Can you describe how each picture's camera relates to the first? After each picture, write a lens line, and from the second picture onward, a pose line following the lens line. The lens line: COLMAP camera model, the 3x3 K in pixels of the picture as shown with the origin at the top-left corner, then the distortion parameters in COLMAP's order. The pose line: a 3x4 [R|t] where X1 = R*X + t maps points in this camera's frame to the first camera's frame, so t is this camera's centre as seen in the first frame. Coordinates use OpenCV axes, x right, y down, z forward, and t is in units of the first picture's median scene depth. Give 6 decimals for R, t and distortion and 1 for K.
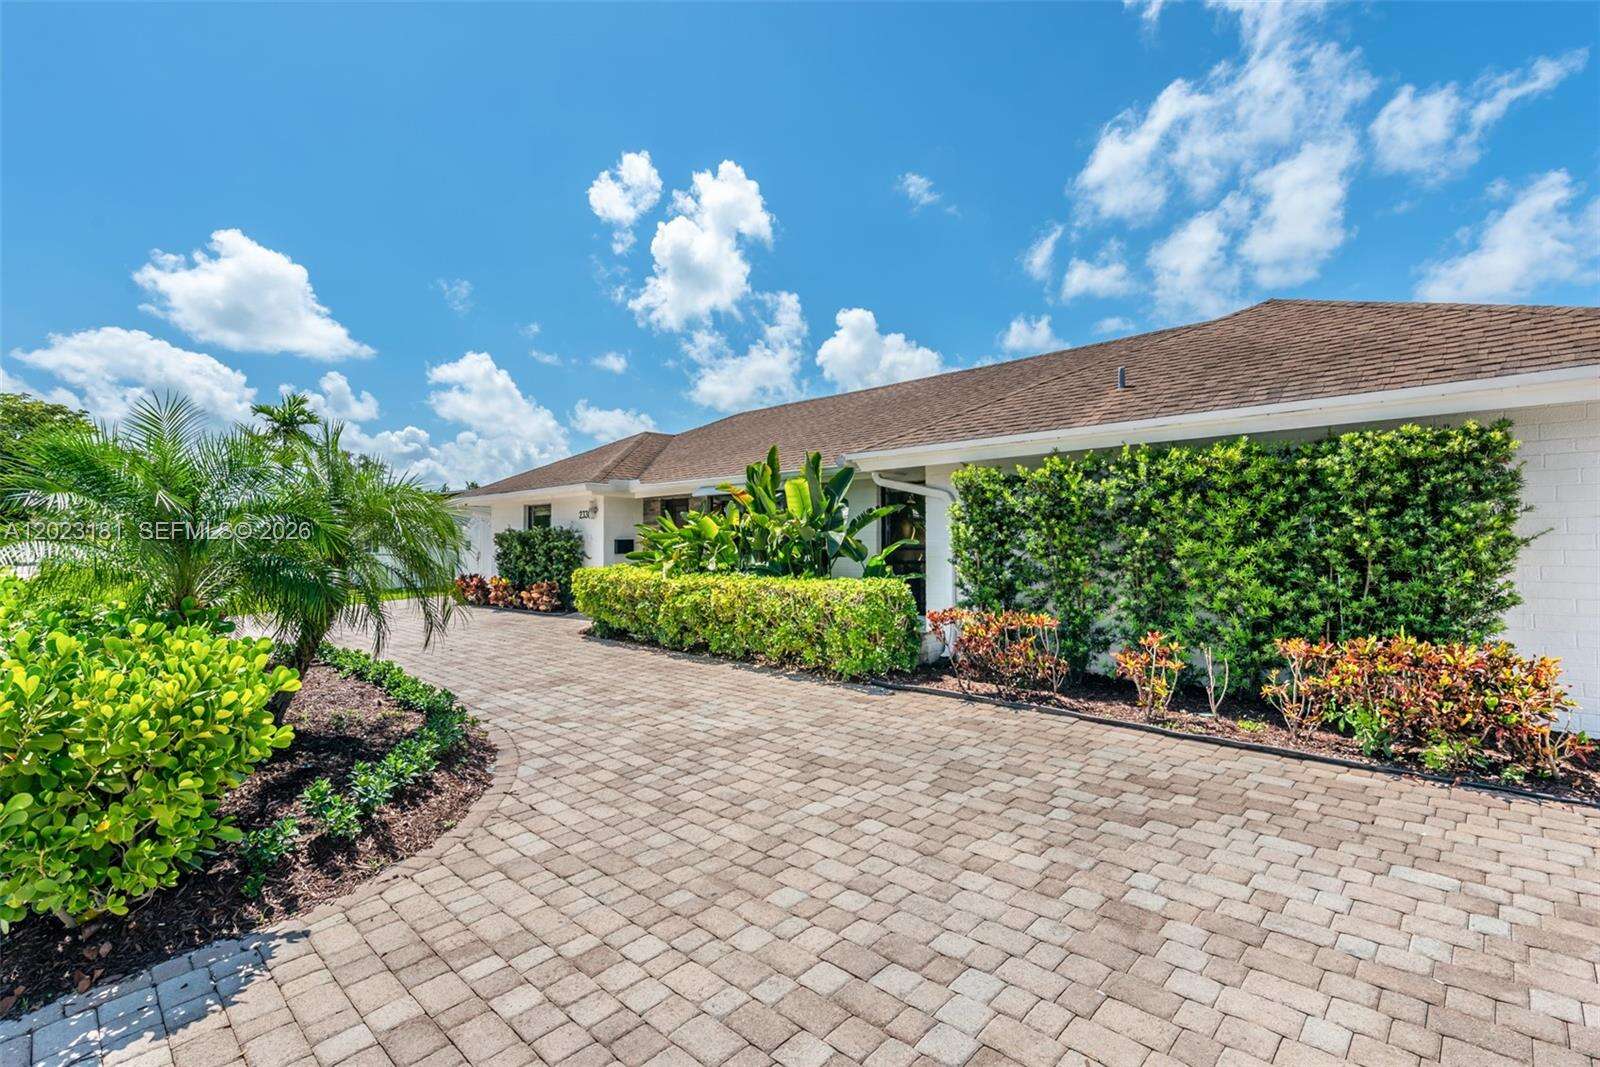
lens RADIAL K [[788.3, 0, 800.0], [0, 788.3, 533.5], [0, 0, 1]] dist [-0.000391, -0.000131]
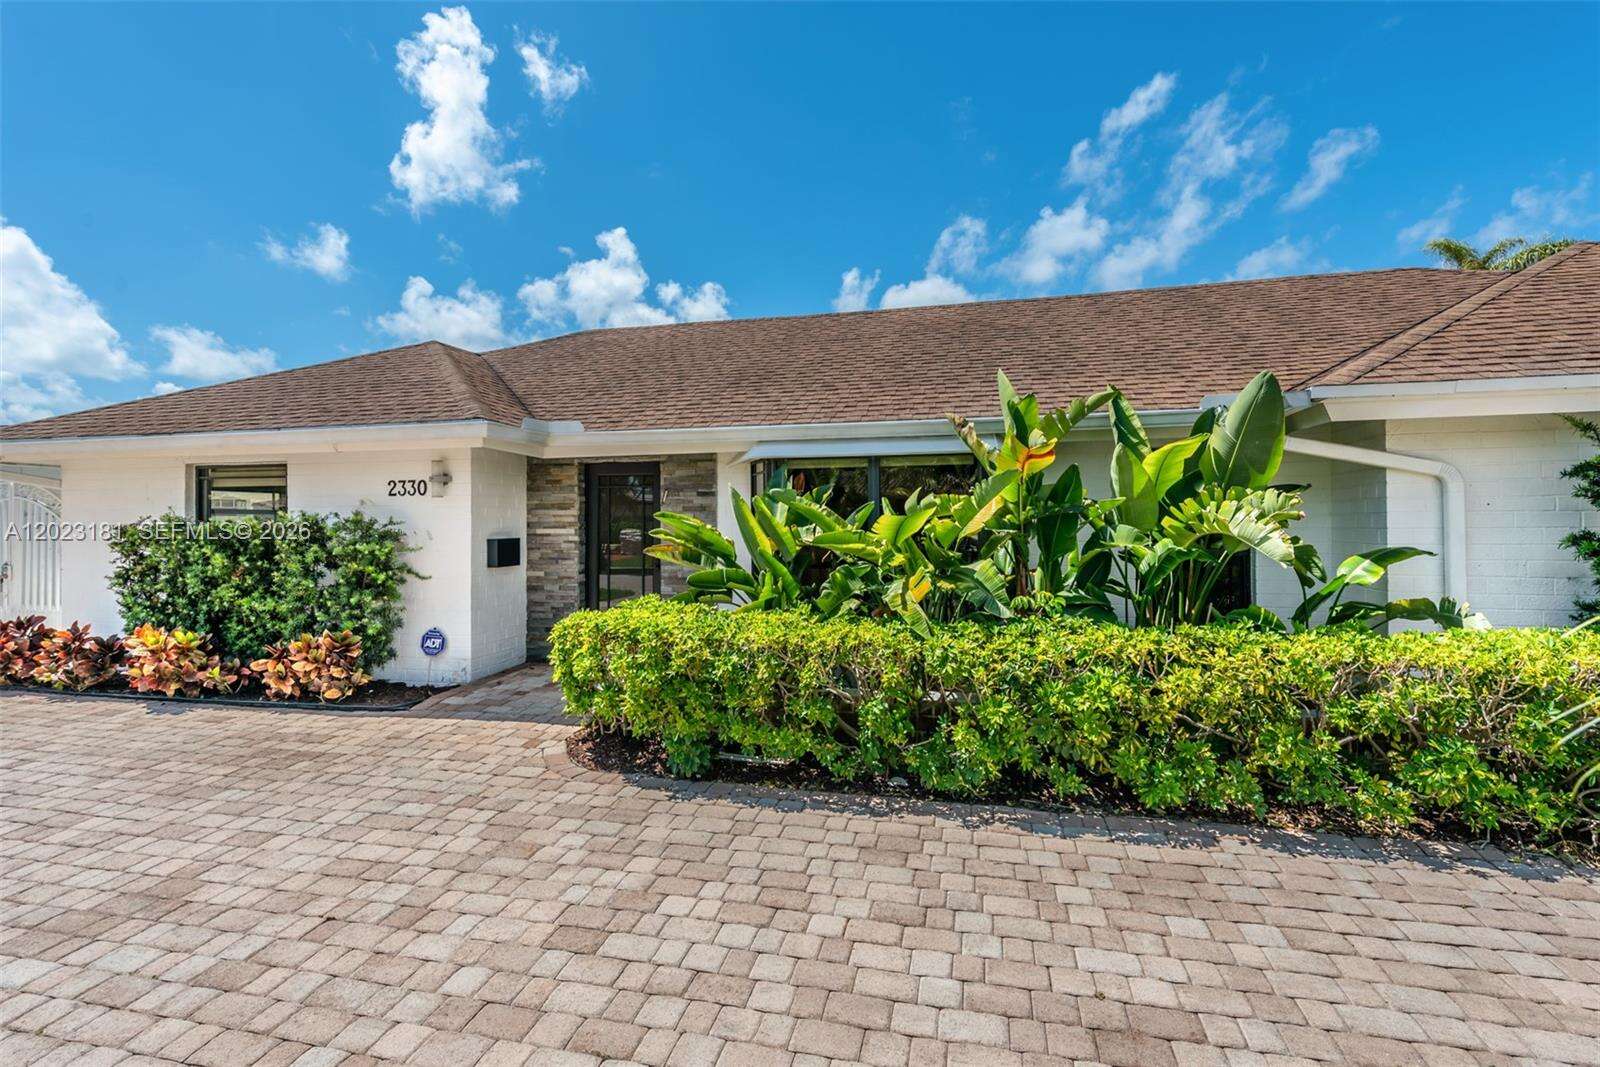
lens RADIAL K [[788.3, 0, 800.0], [0, 788.3, 533.5], [0, 0, 1]] dist [-0.000391, -0.000131]
pose [[0.857911, 0.000129, 0.513798, -0.304732], [-0.004168, 0.999969, 0.006709, -0.000173], [-0.513781, -0.007897, 0.857885, 0.453332]]
